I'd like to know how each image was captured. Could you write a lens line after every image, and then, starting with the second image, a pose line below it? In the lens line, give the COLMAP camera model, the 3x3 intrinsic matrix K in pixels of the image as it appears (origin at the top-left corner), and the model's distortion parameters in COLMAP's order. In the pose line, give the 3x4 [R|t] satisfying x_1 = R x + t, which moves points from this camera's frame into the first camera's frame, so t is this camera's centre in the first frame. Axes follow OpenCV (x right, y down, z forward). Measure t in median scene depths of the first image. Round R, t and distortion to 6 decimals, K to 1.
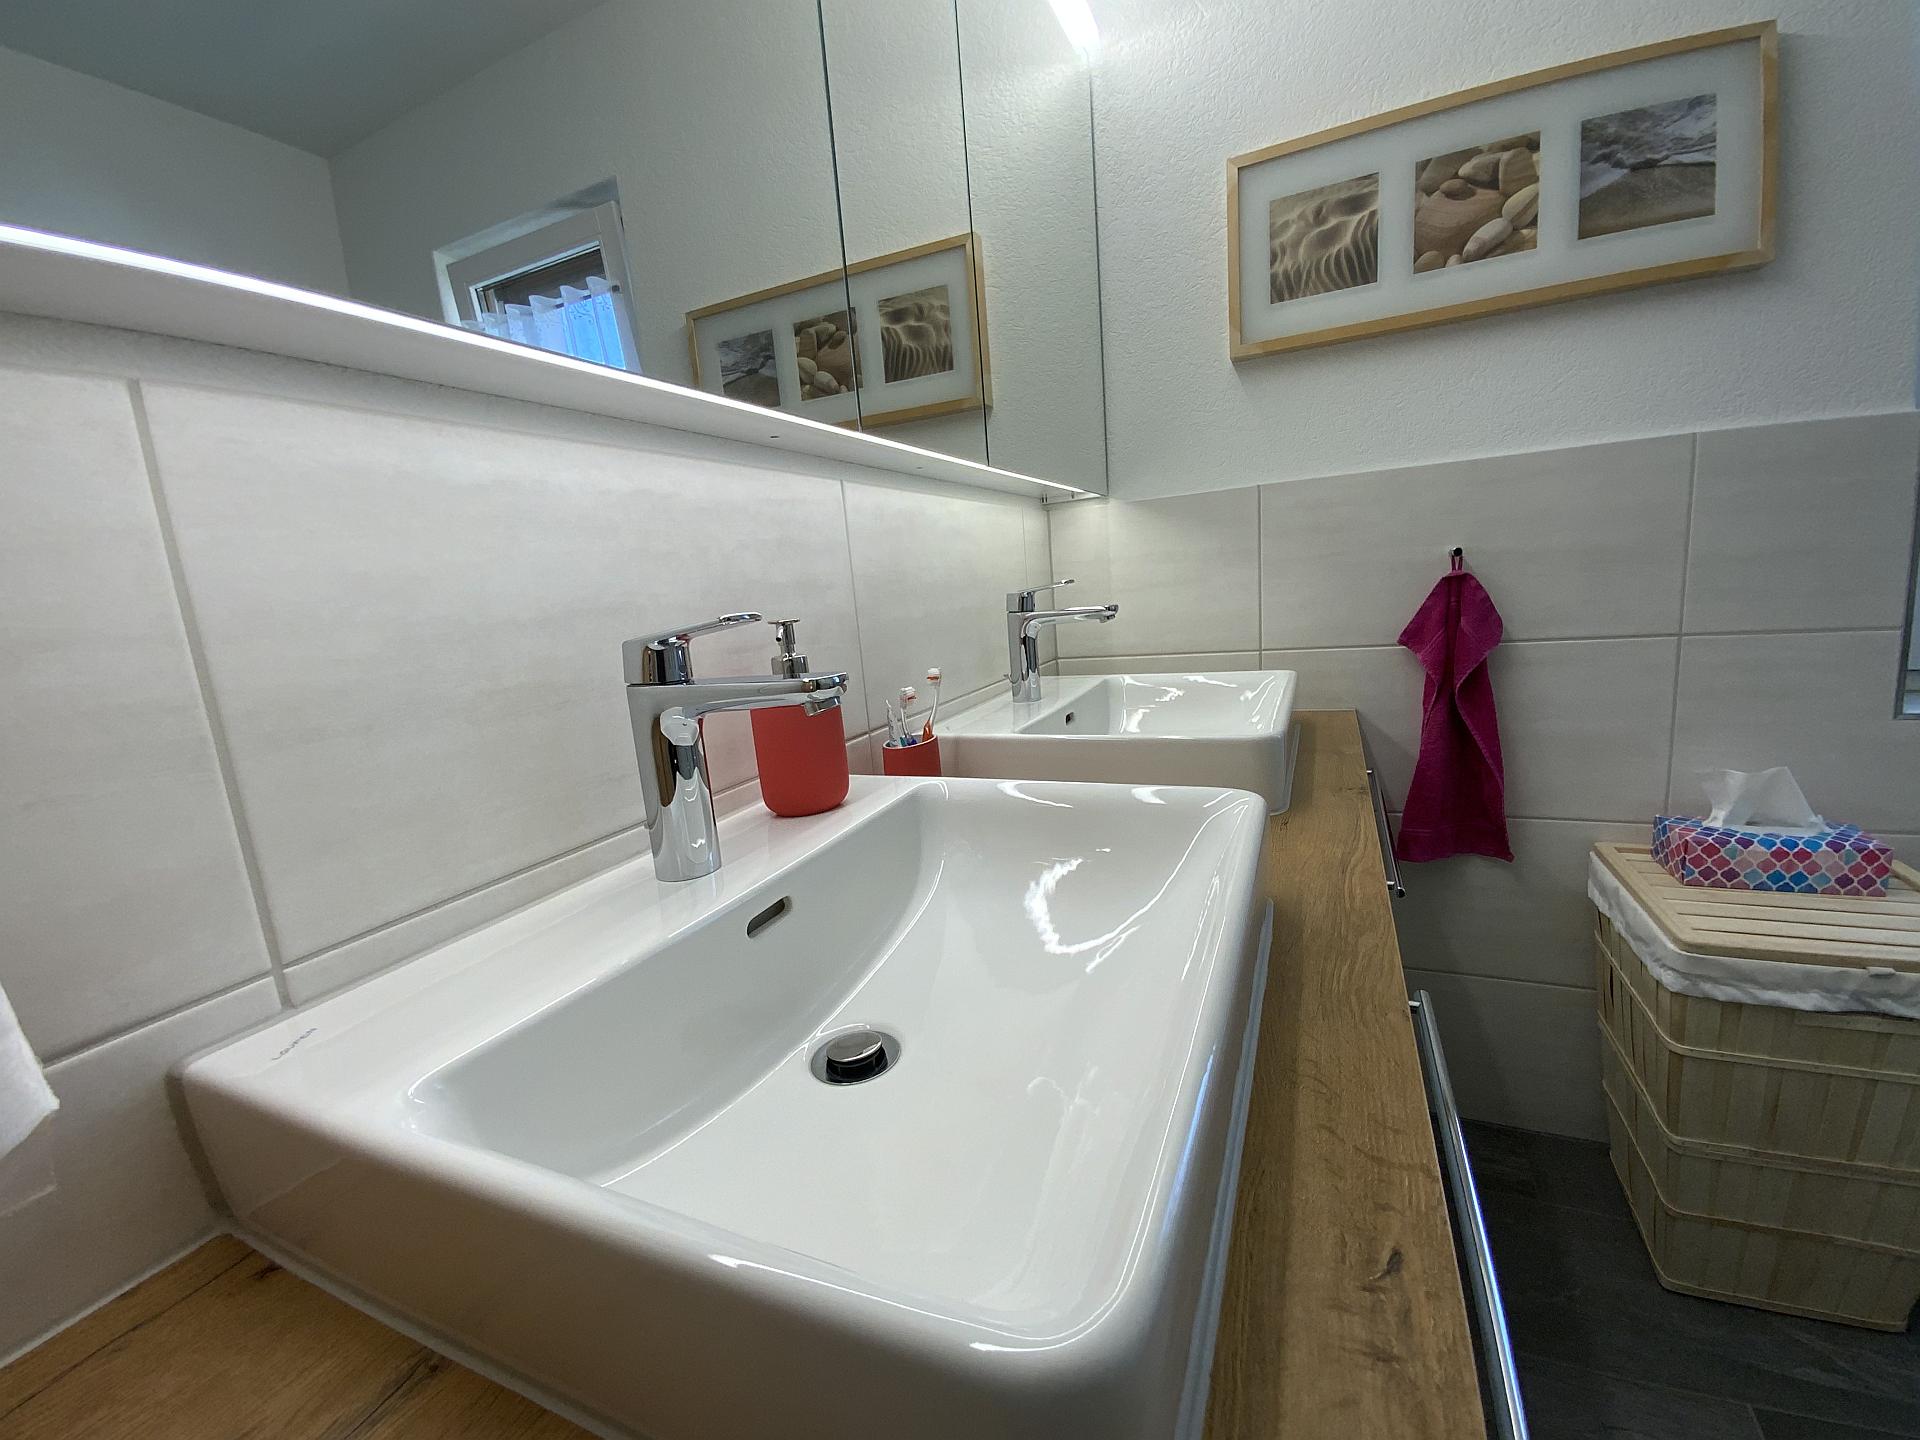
lens RADIAL K [[773.4, 0, 966.0], [0, 773.4, 718.9], [0, 0, 1]] dist [0.034987, -0.024689]
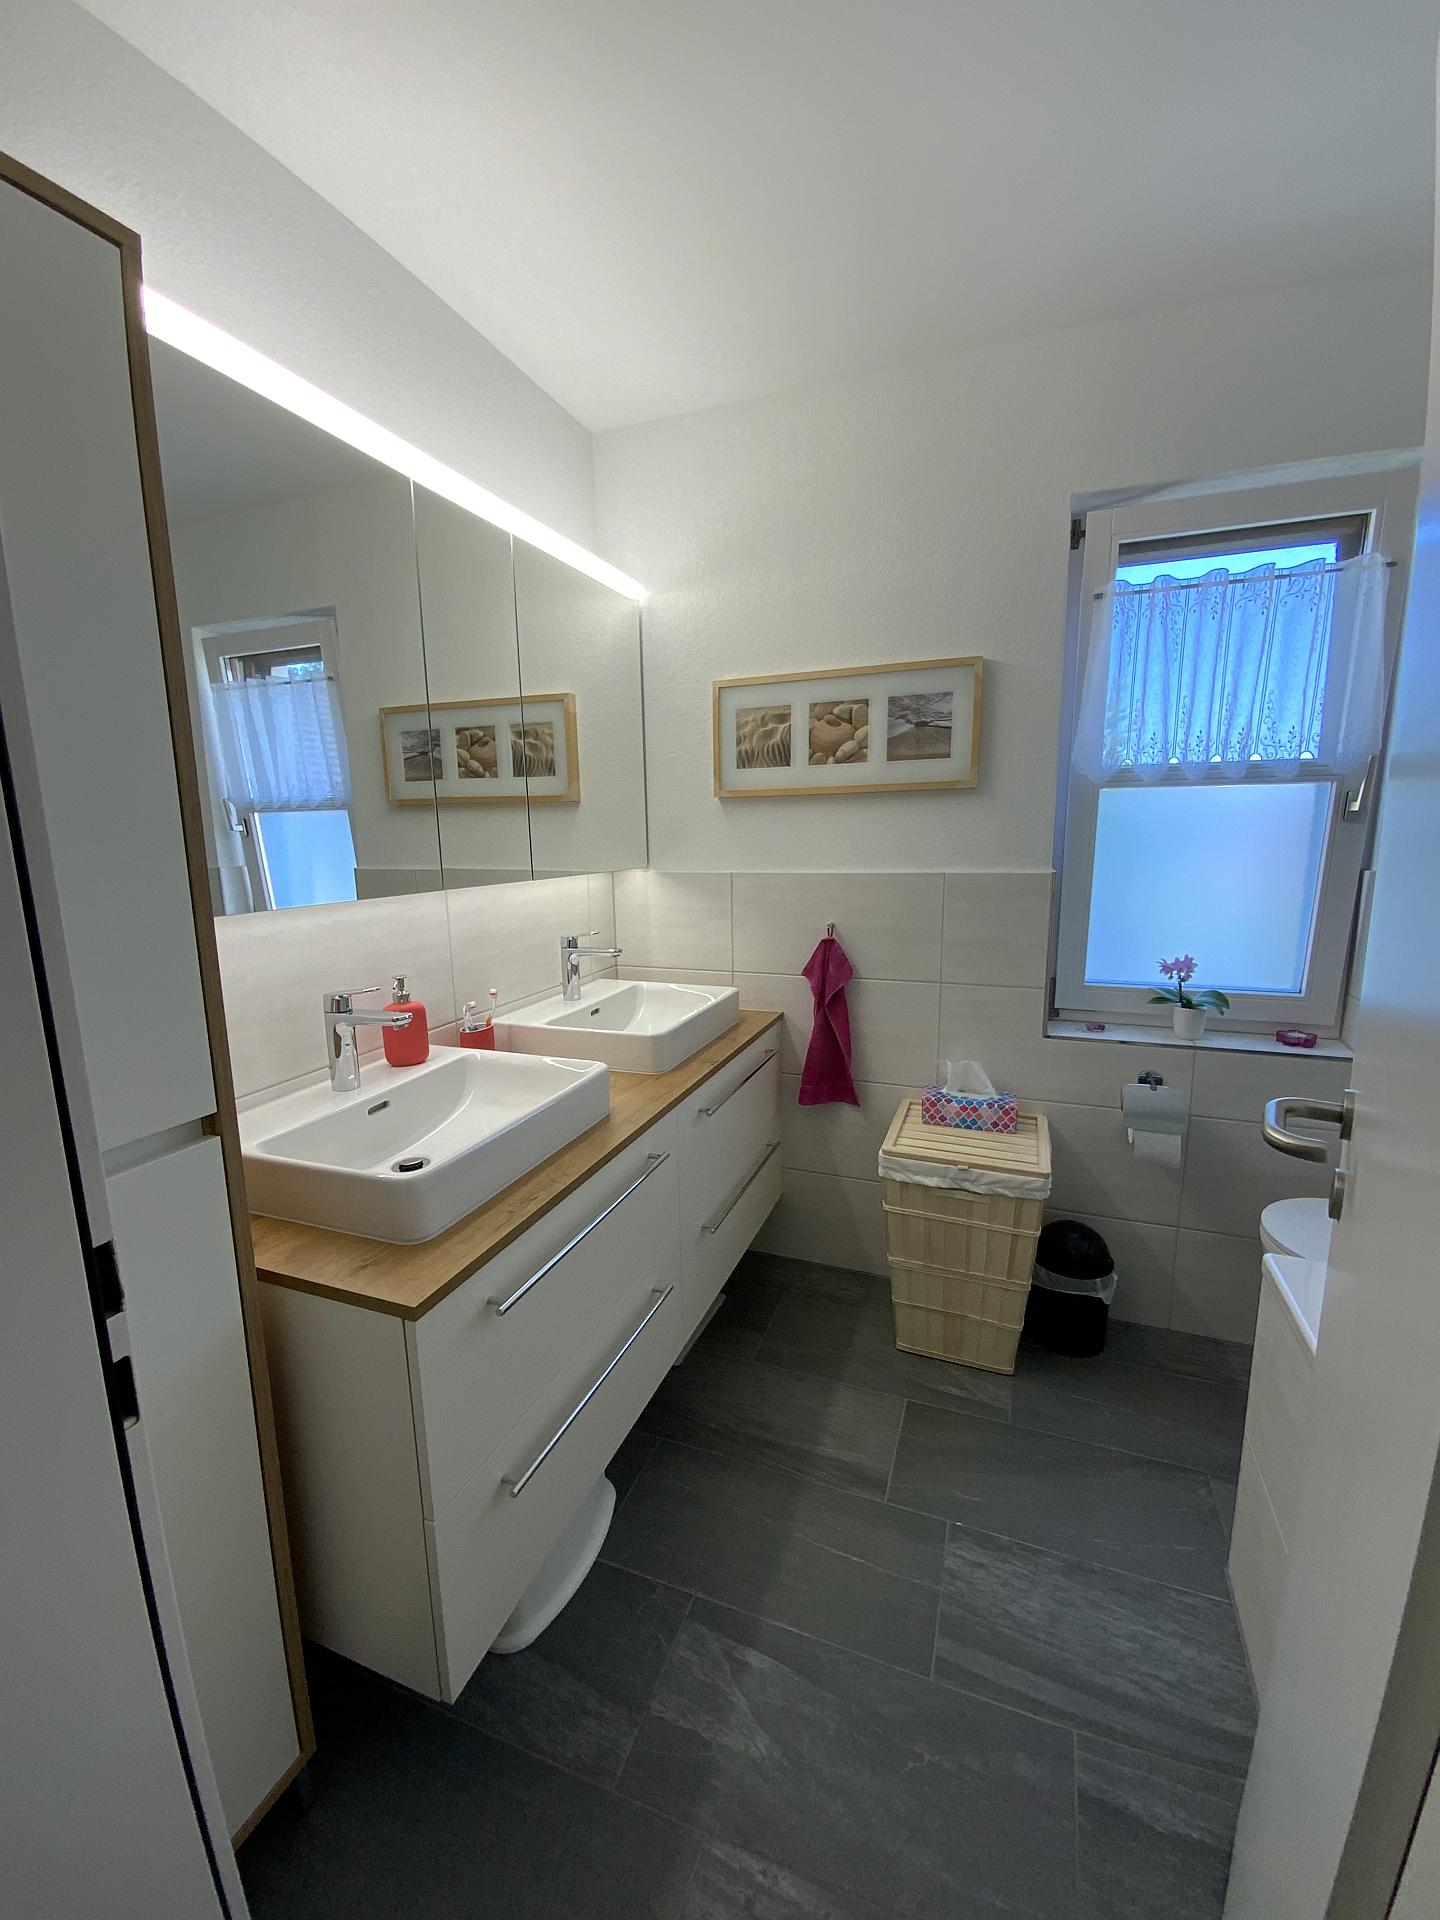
lens RADIAL K [[773.4, 0, 721.1], [0, 773.4, 966.3], [0, 0, 1]] dist [0.034987, -0.024689]
pose [[0.996599, 0.053947, 0.062293, 0.308785], [-0.054065, 0.998537, 0.000208, -0.119663], [-0.062191, -0.003576, 0.998058, -0.726515]]
